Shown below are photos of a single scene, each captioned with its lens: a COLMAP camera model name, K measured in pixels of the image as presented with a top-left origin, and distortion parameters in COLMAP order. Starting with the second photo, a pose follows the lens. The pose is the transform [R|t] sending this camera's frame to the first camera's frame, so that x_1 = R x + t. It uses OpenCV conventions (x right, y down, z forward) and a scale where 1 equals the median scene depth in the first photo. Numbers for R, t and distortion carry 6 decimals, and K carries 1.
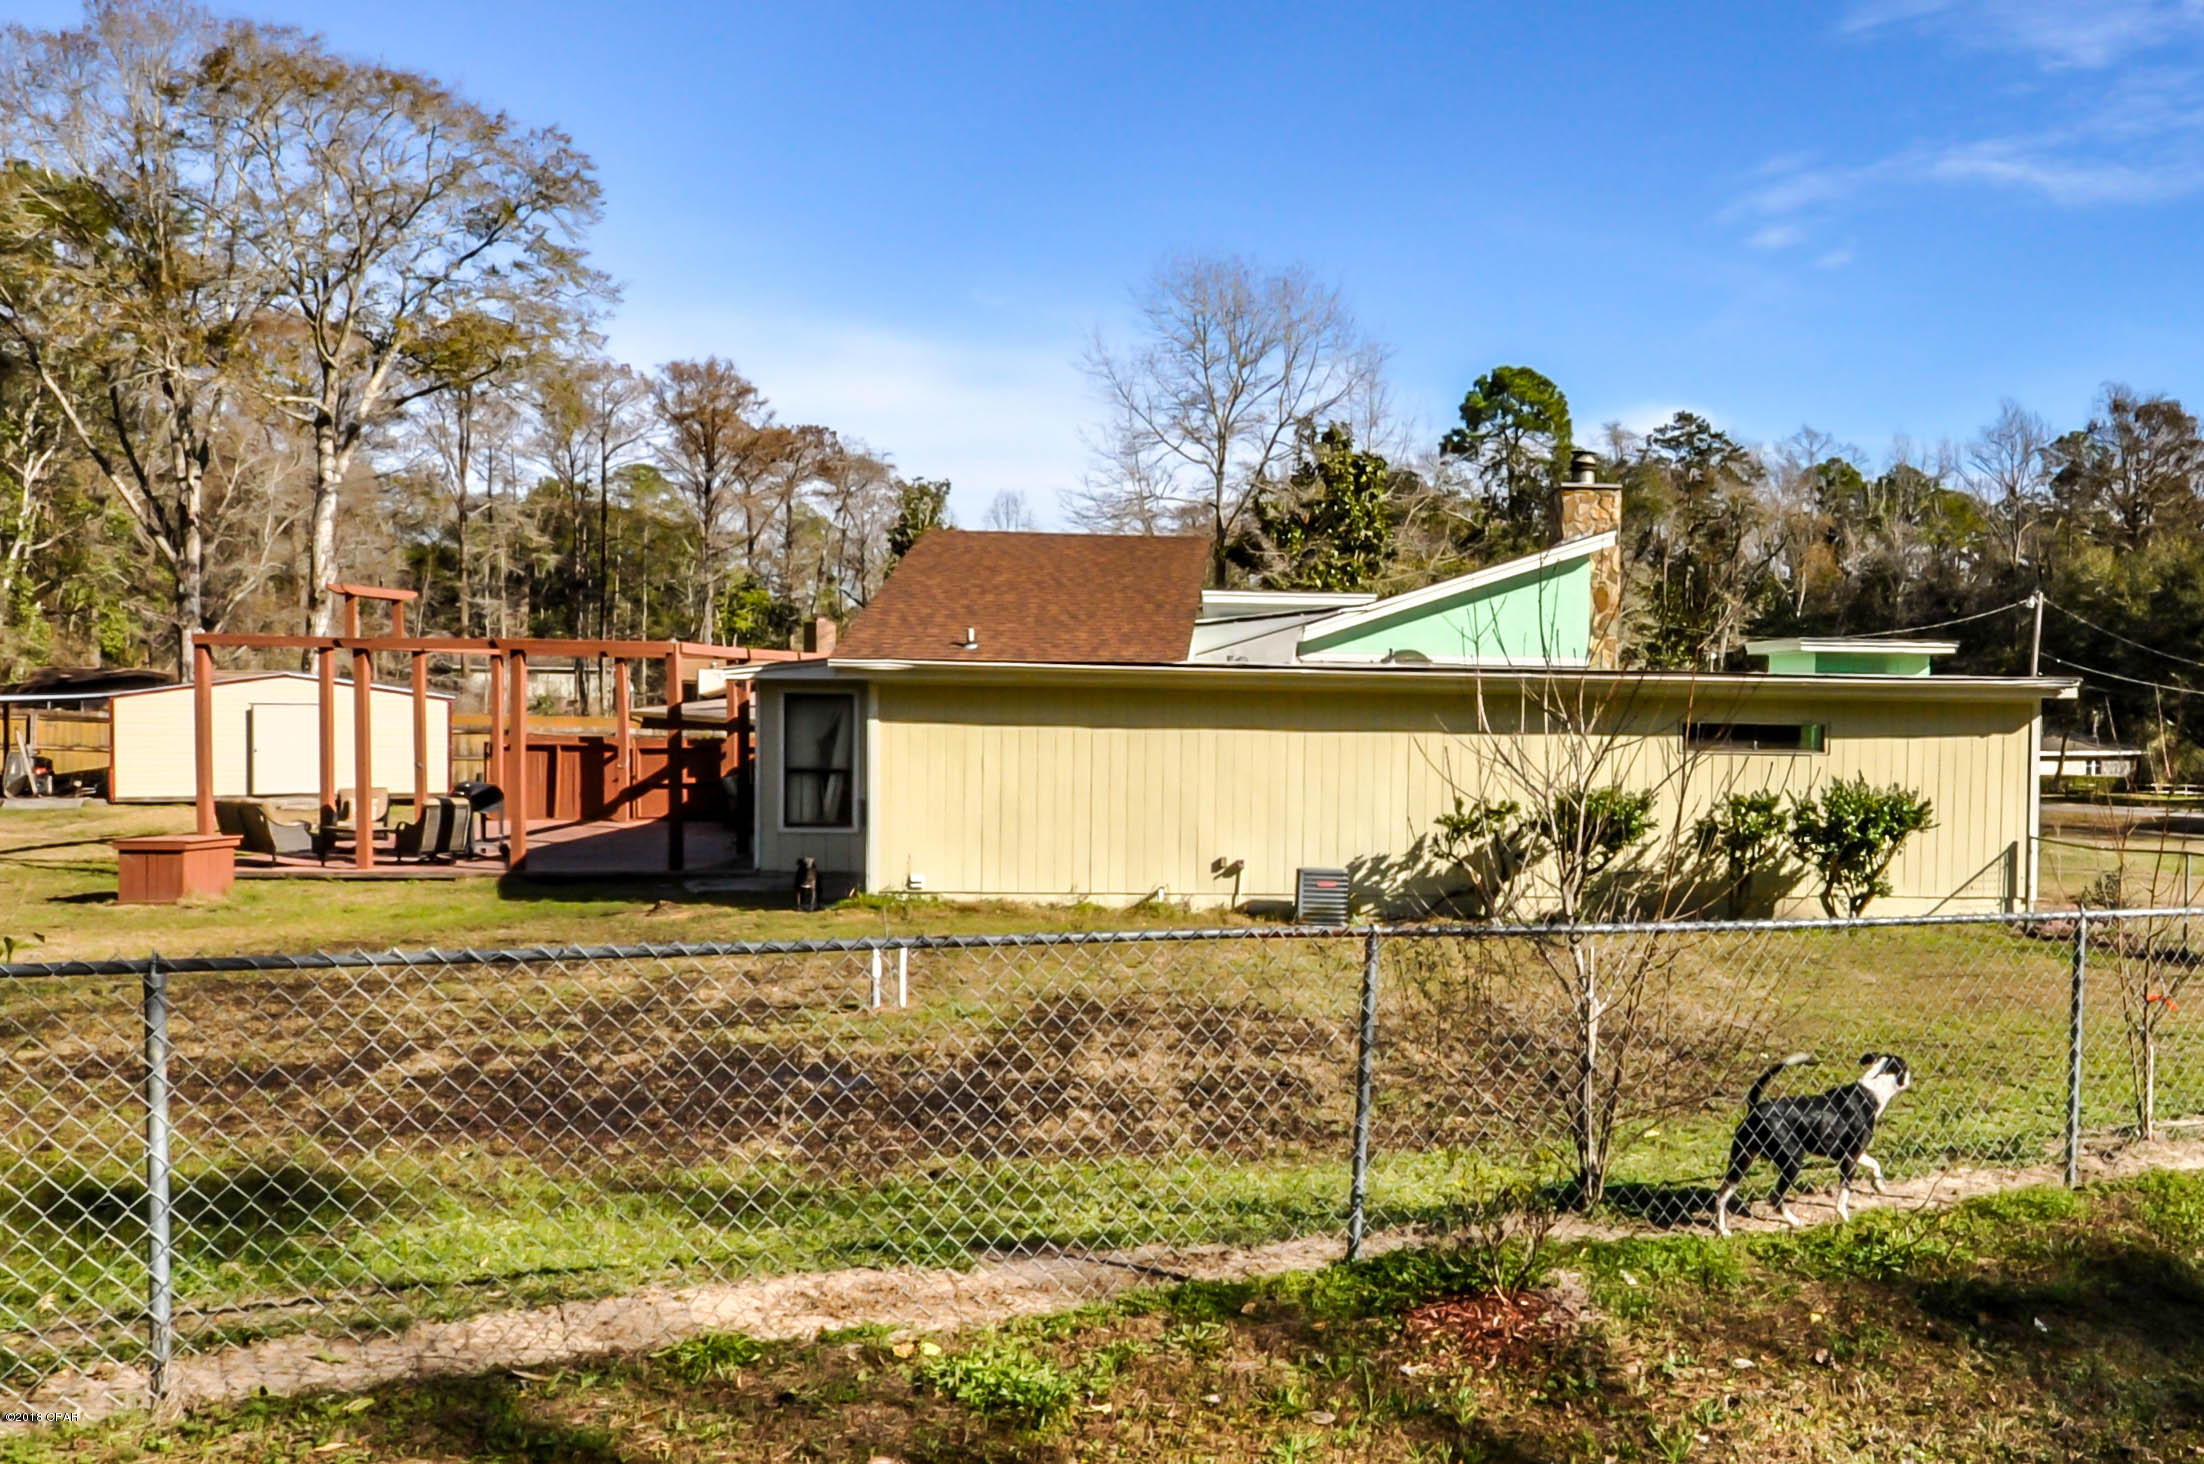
lens RADIAL K [[962.1, 0, 1120.3], [0, 962.1, 734.6], [0, 0, 1]] dist [0.019271, -0.011583]
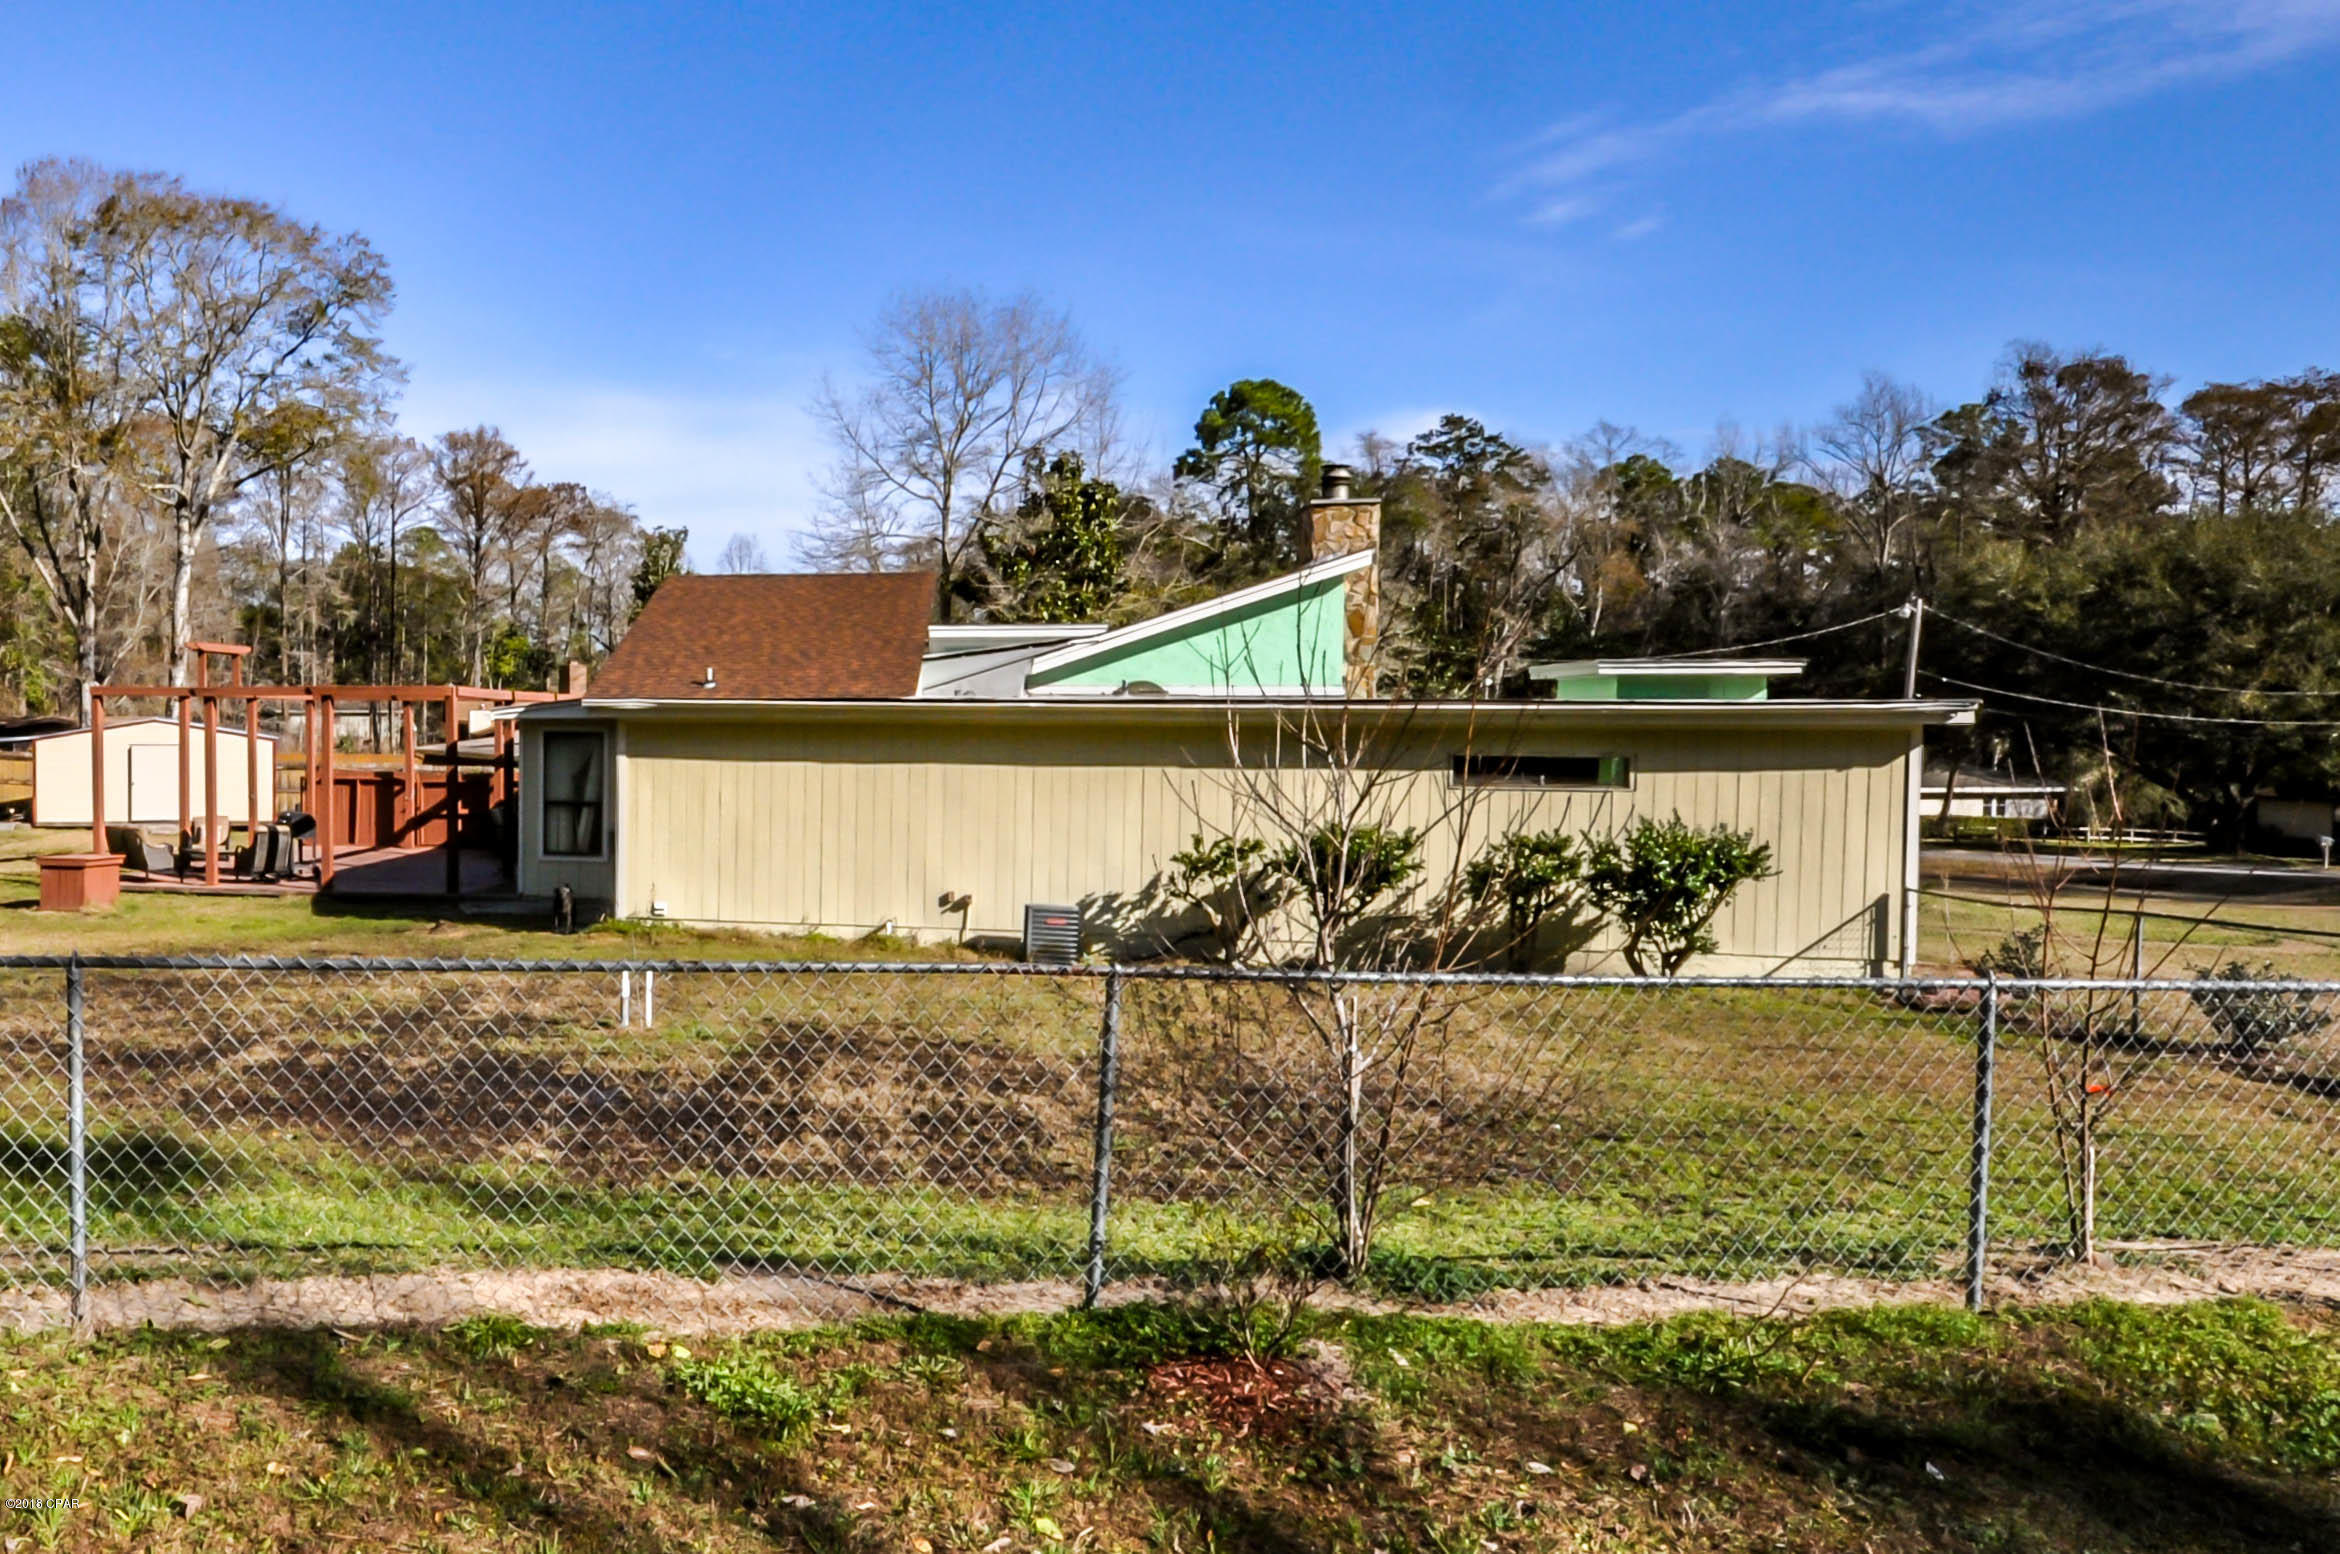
lens RADIAL K [[1021.5, 0, 1189.4], [0, 1021.5, 779.7], [0, 0, 1]] dist [0.019271, -0.011583]
pose [[0.982063, -0.000731, -0.188551, 0.546416], [0.000904, 0.999999, 0.000831, 0.010197], [0.188550, -0.000987, 0.982063, 0.003553]]
